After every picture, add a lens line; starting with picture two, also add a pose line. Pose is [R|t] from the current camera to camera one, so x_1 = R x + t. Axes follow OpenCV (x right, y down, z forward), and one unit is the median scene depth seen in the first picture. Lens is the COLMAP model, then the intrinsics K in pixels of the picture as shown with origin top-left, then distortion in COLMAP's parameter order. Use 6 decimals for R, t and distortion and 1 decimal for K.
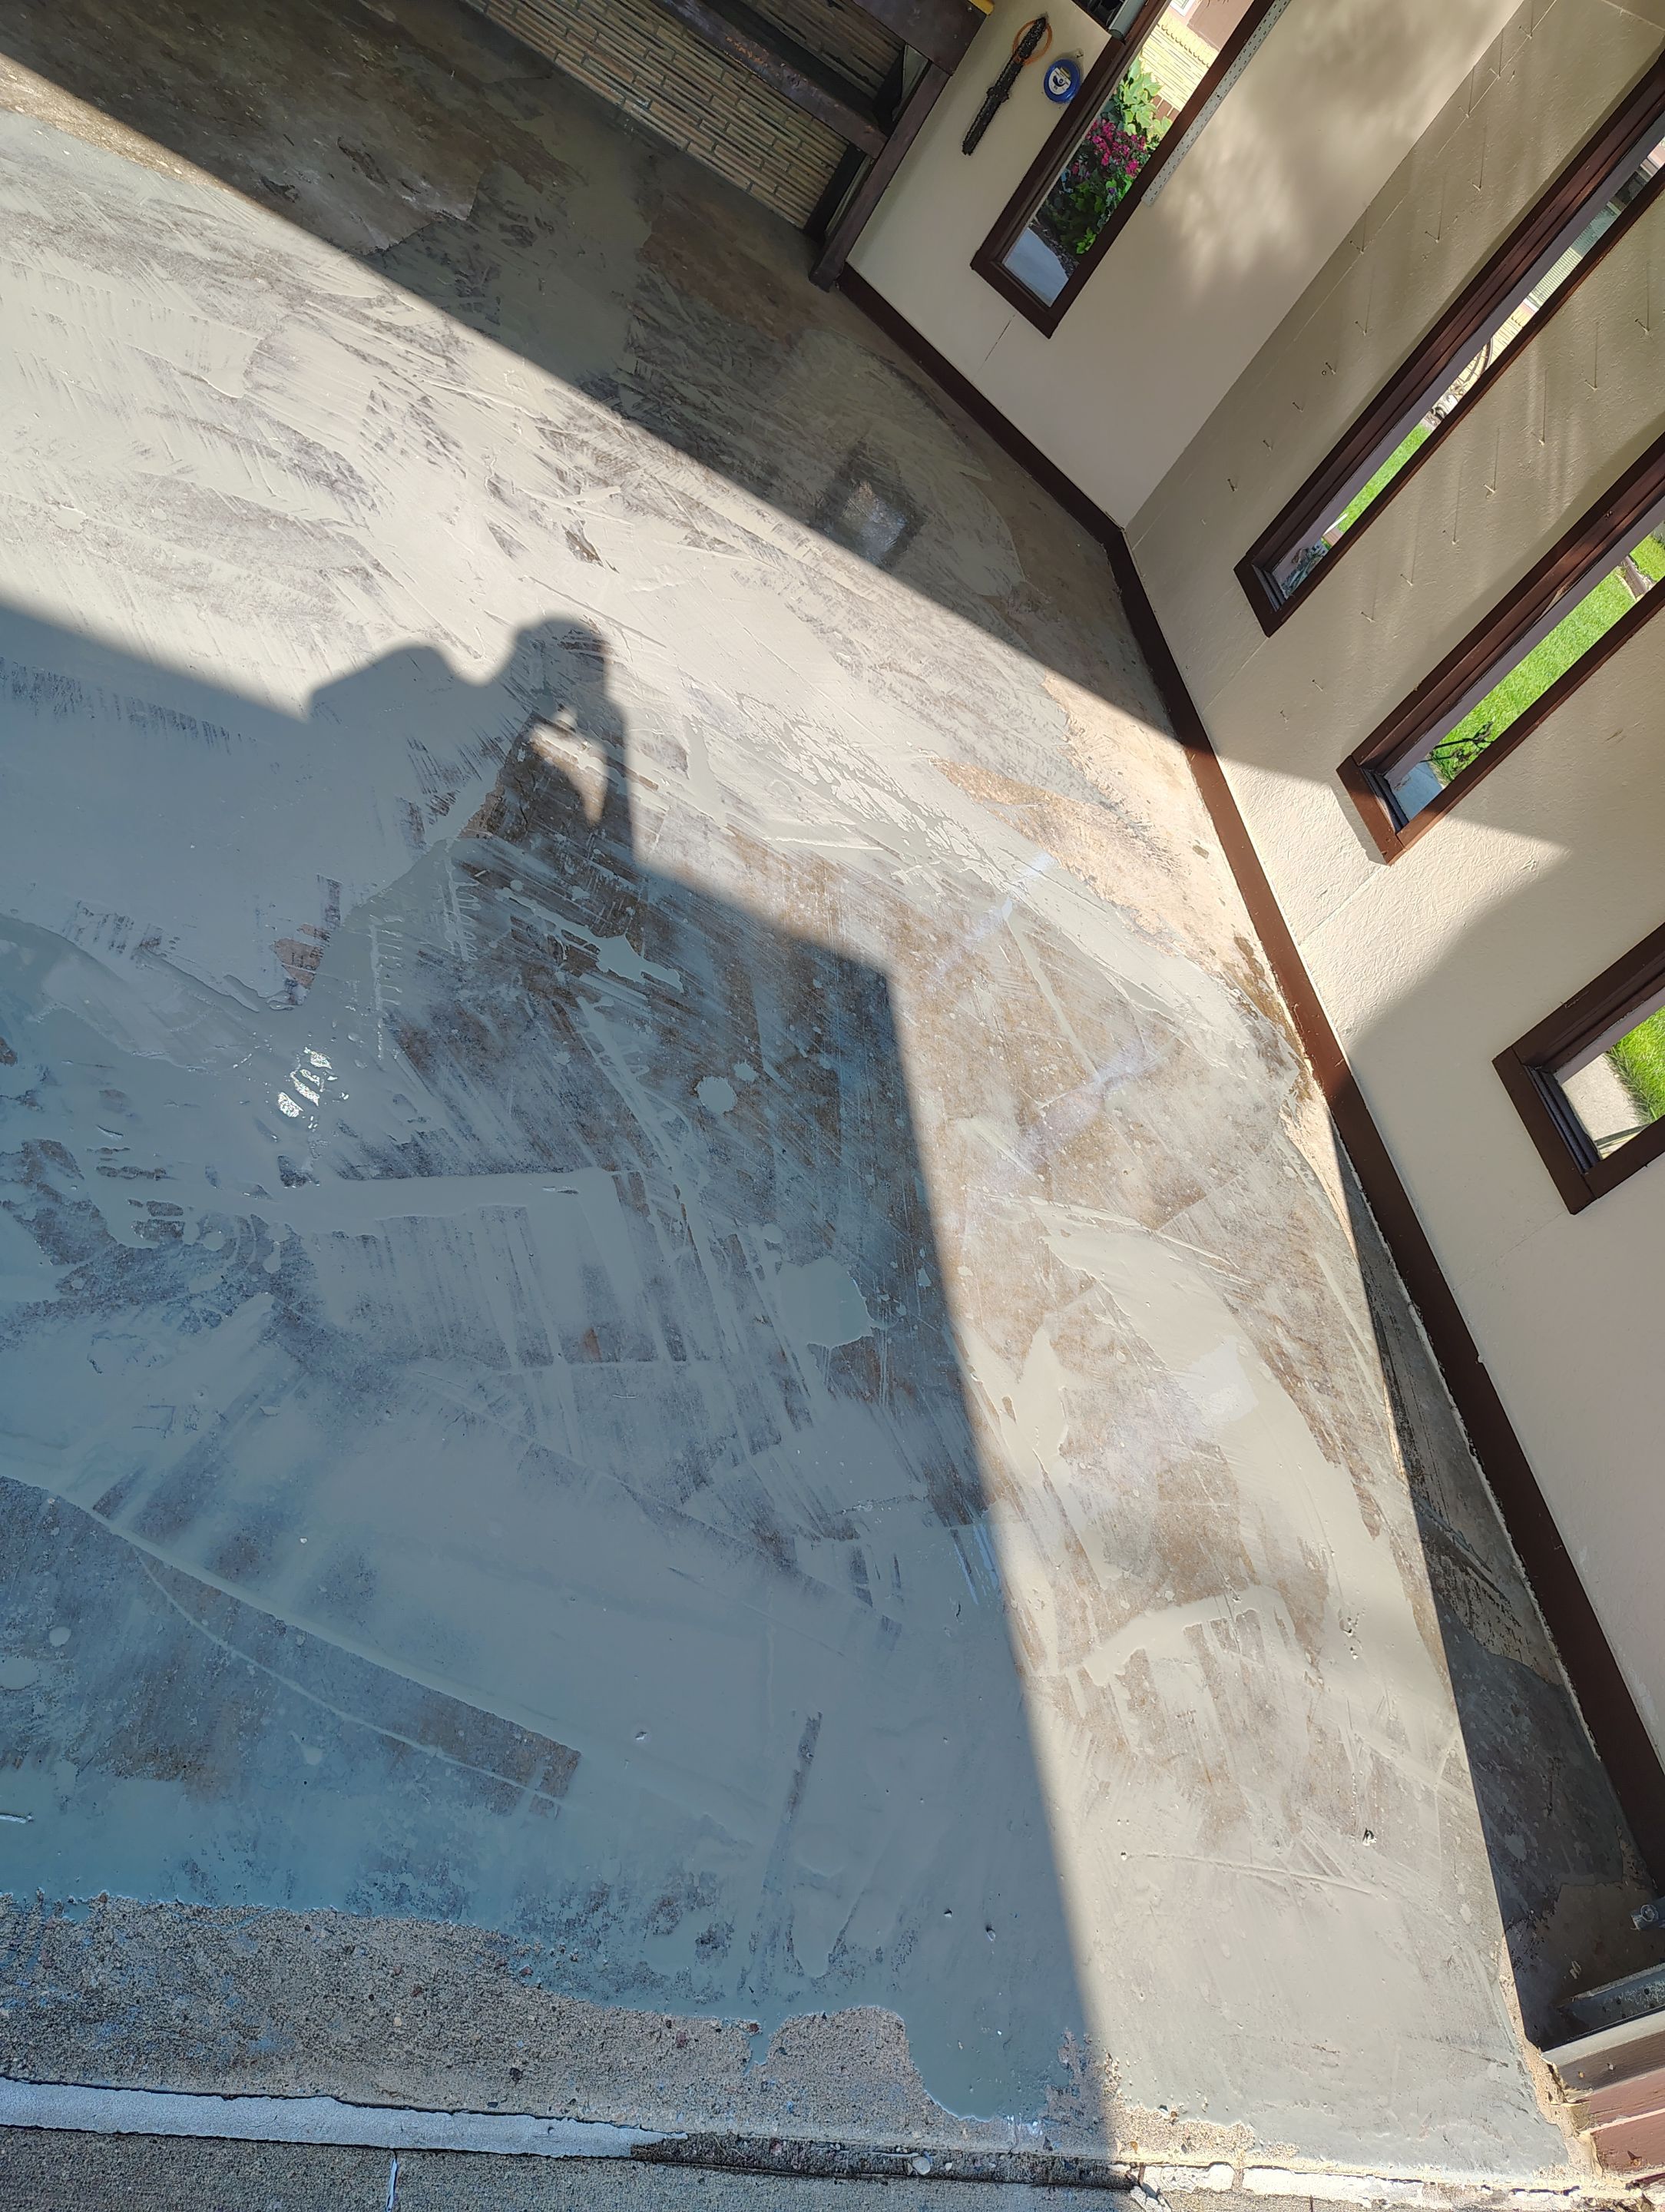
lens RADIAL K [[1533.6, 0, 828.4], [0, 1533.6, 1096.4], [0, 0, 1]] dist [-0.004912, 0.000809]
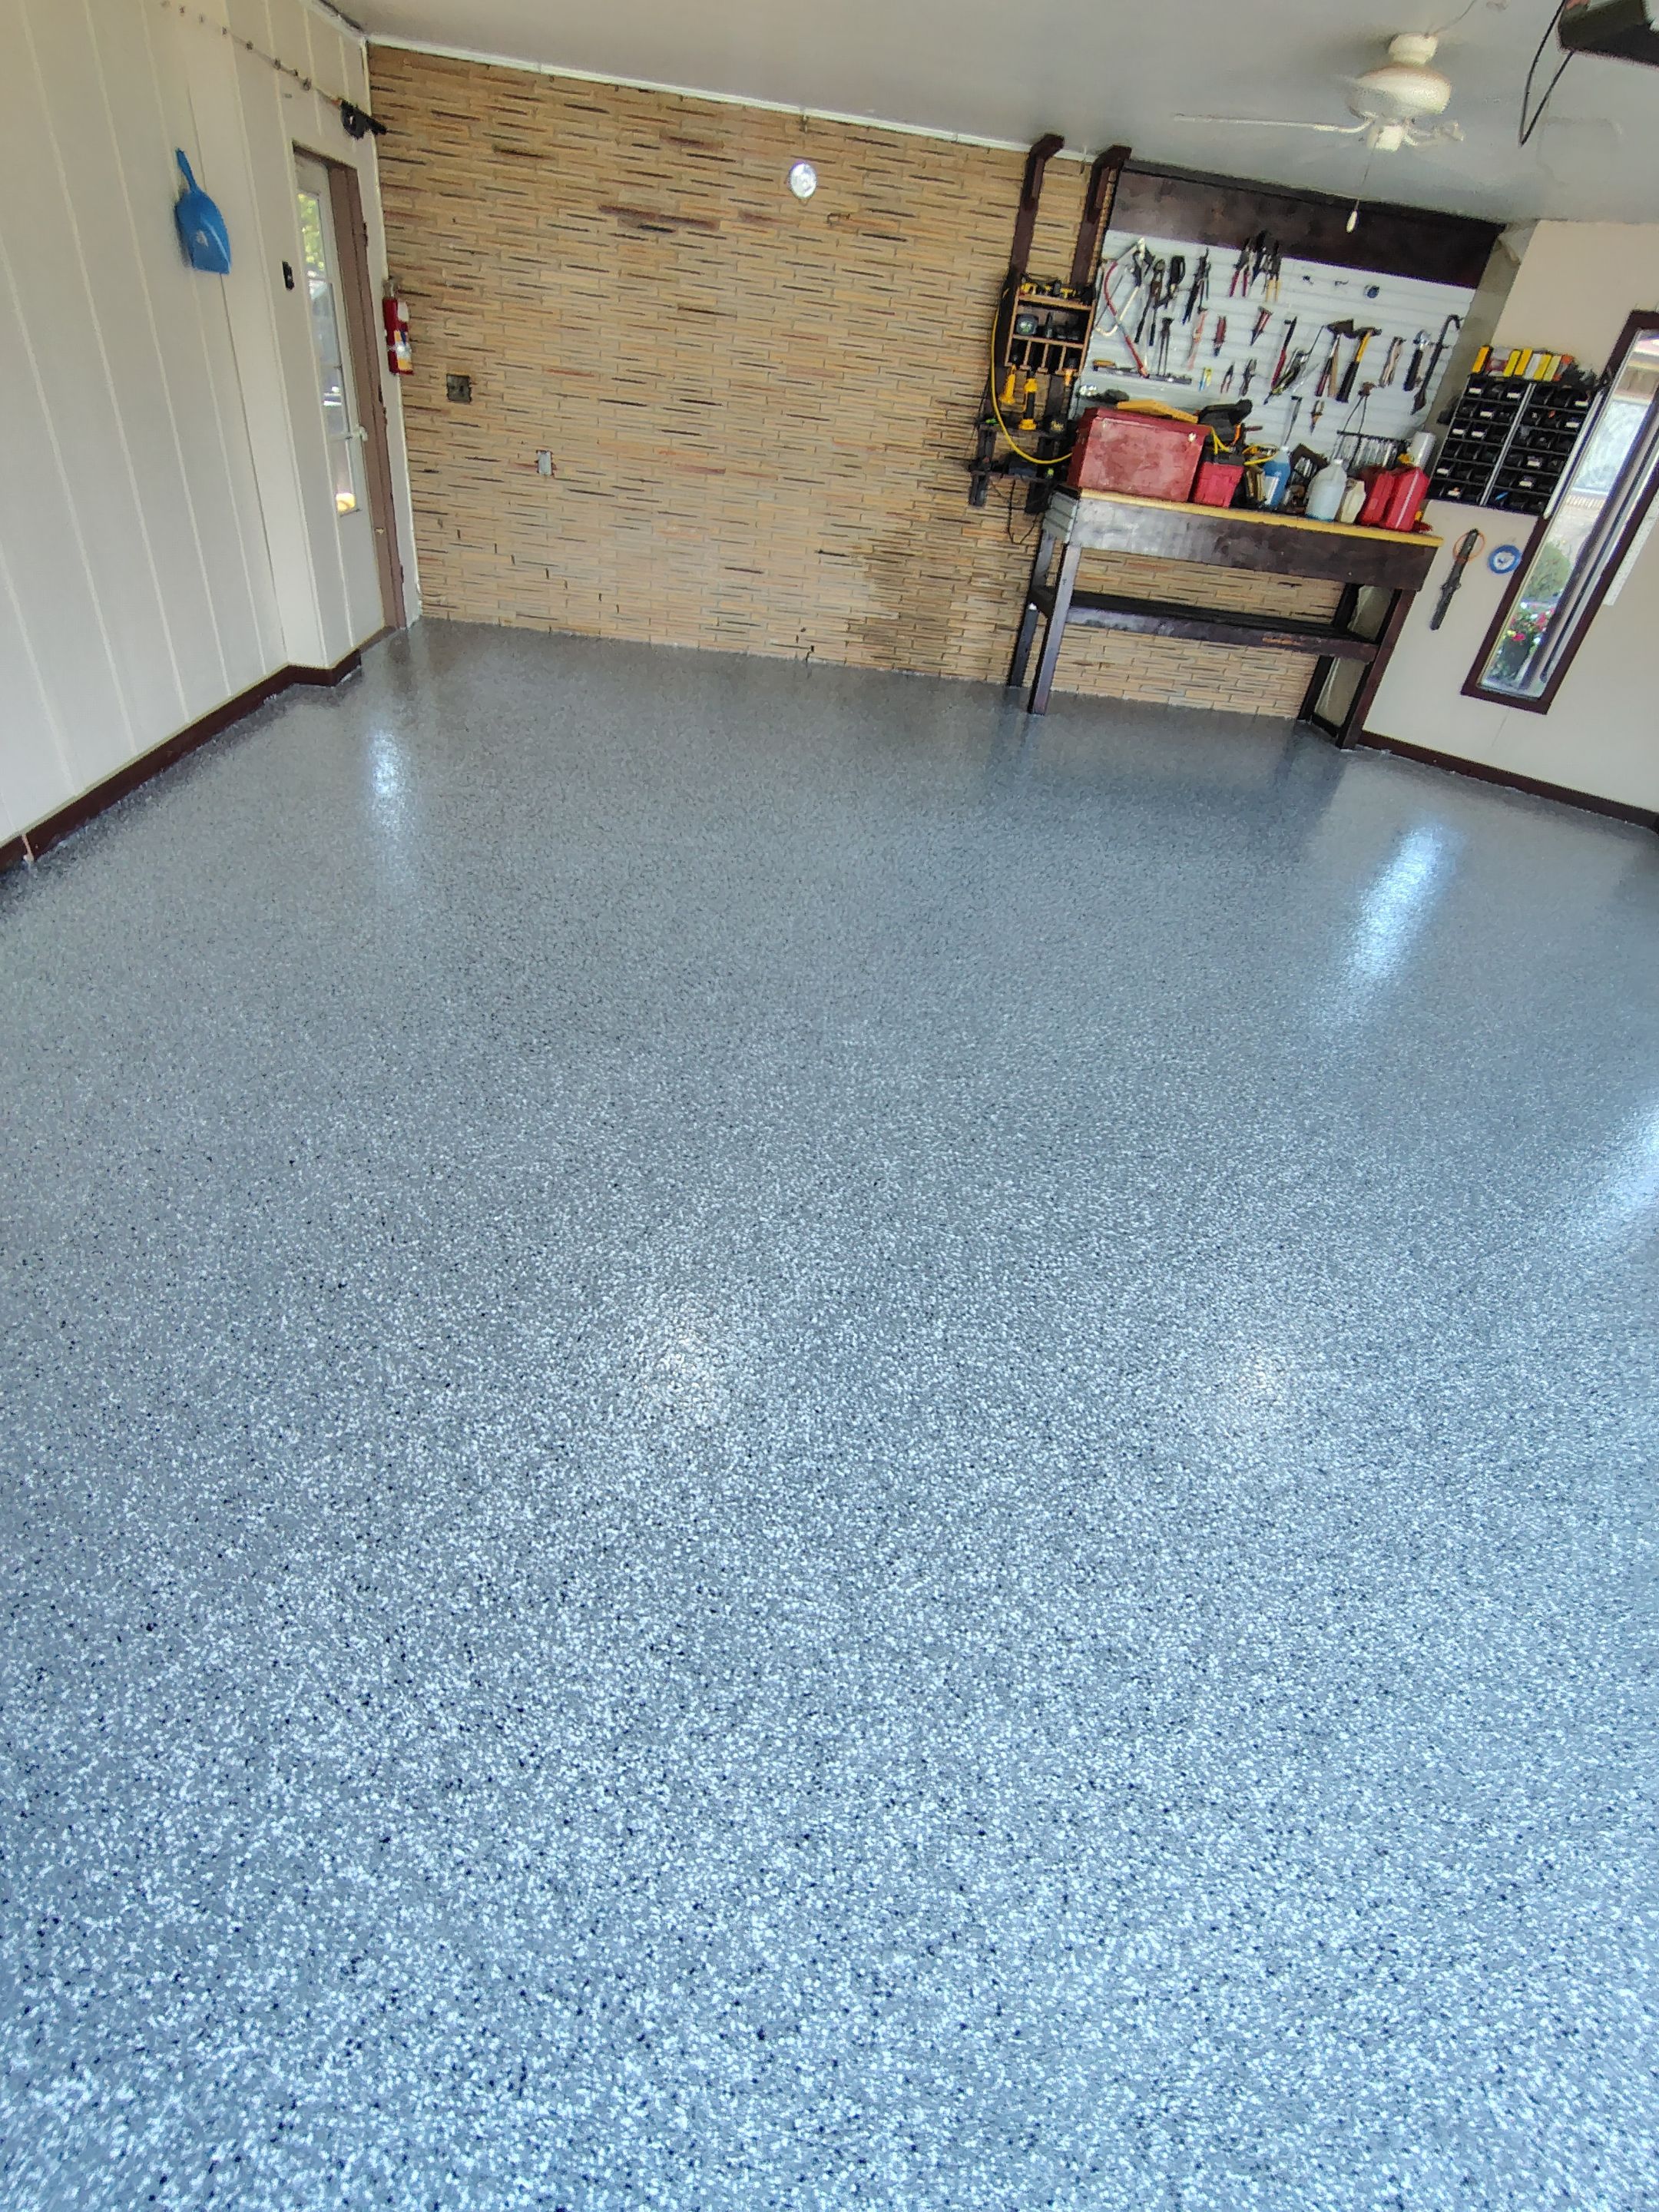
lens RADIAL K [[1026.1, 0, 824.9], [0, 1026.1, 1103.2], [0, 0, 1]] dist [-0.007577, 0.001442]
pose [[0.903251, -0.329468, -0.274934, -0.316596], [0.287110, 0.940175, -0.183407, -0.180935], [0.318913, 0.086726, 0.943808, -0.066219]]
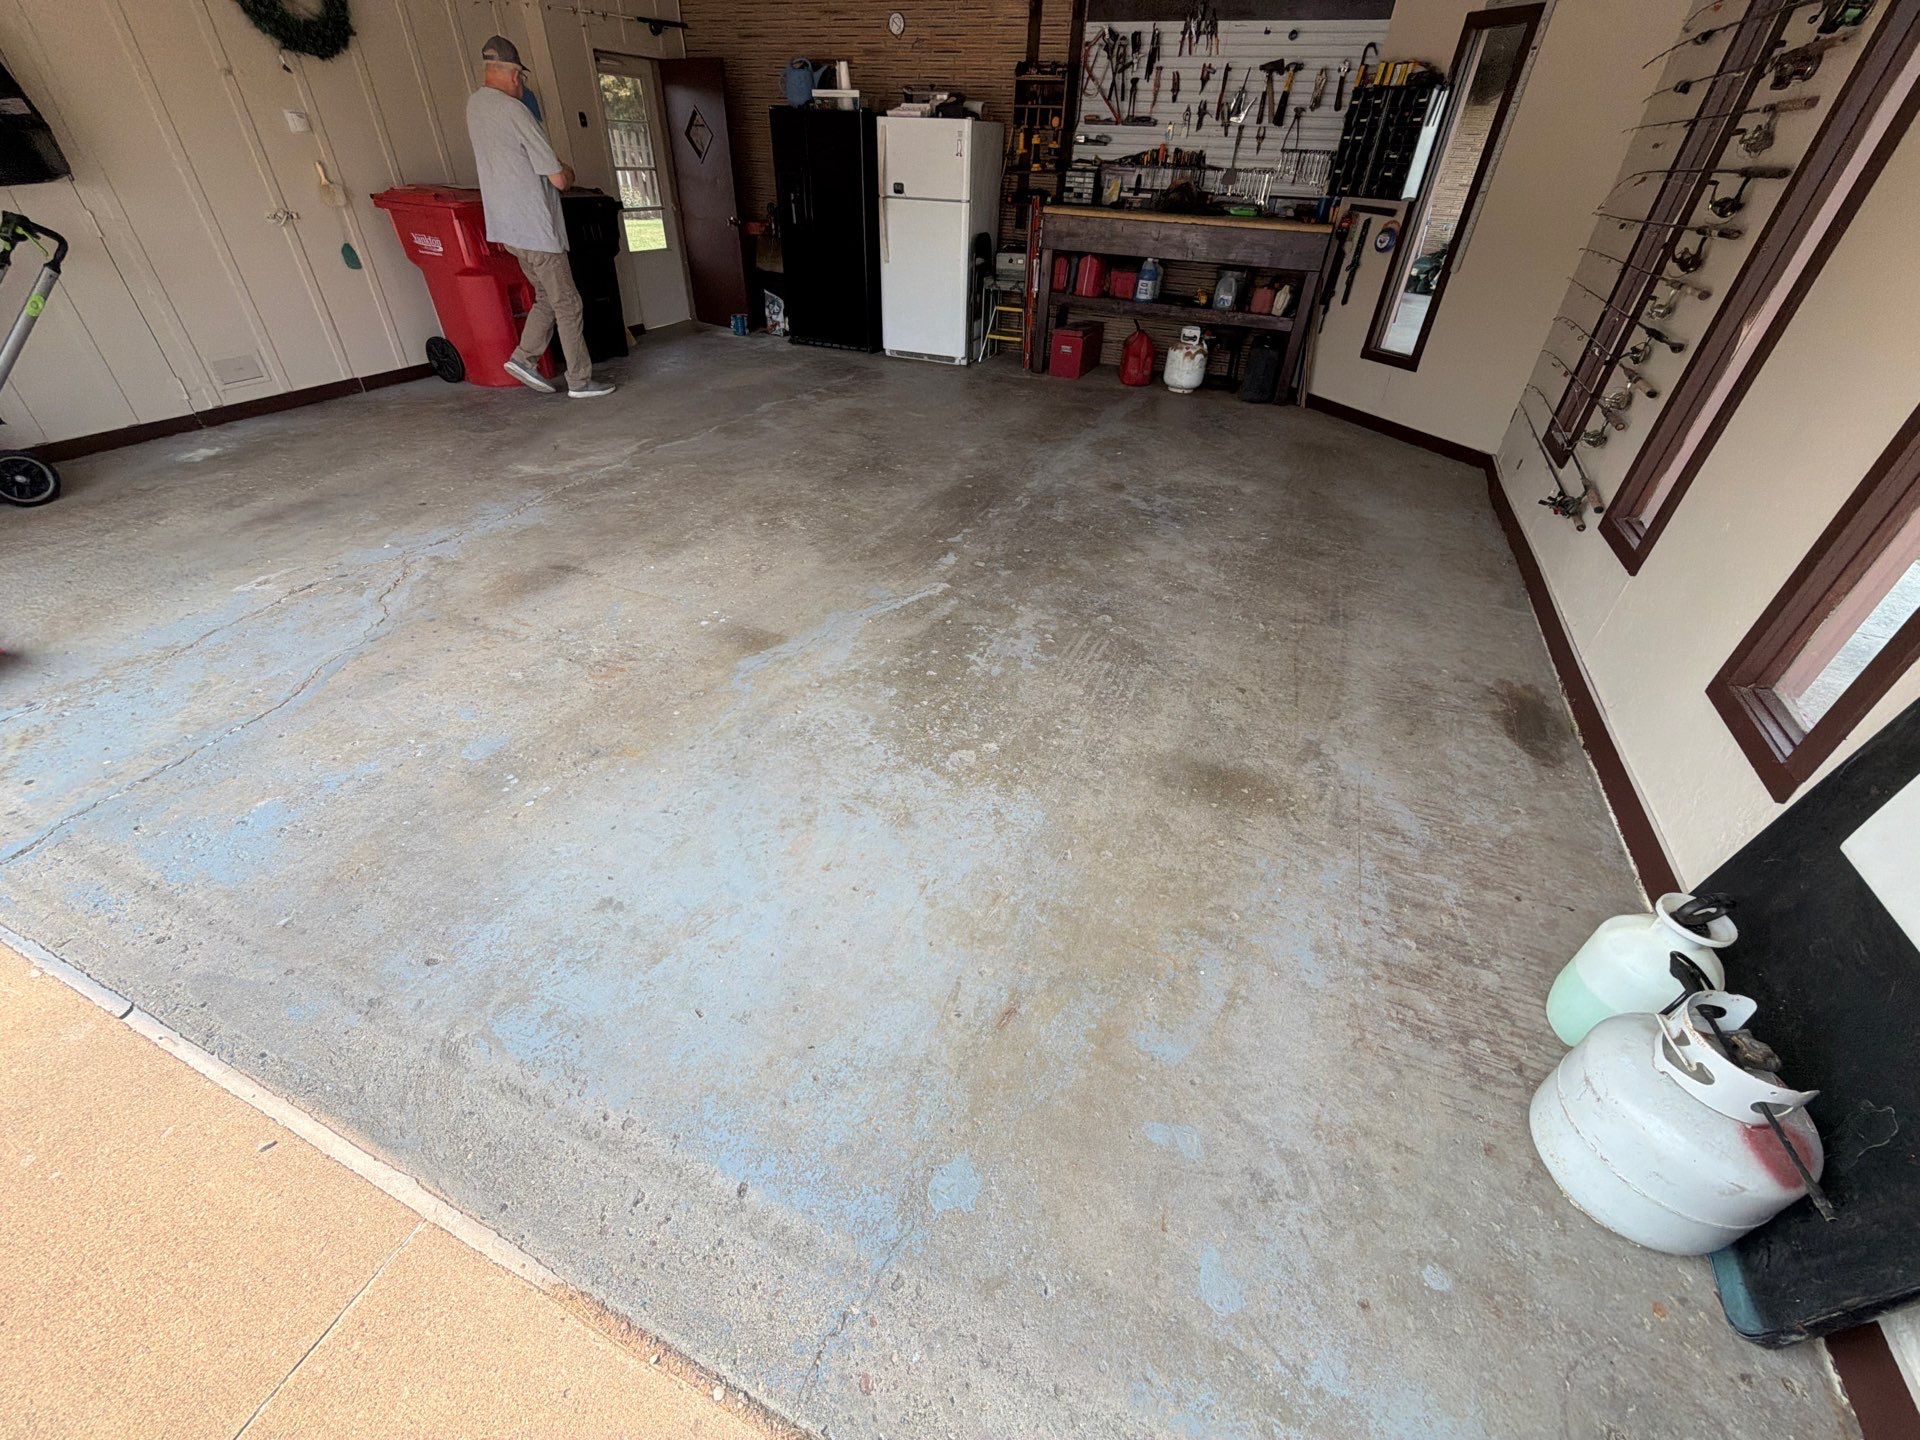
lens RADIAL K [[761.4, 0, 958.9], [0, 761.4, 720.2], [0, 0, 1]] dist [0.000459, 0.000031]
pose [[0.772349, -0.168043, -0.612567, 0.207095], [0.005848, 0.966212, -0.257684, 0.082033], [0.635171, 0.195440, 0.747236, 0.143004]]
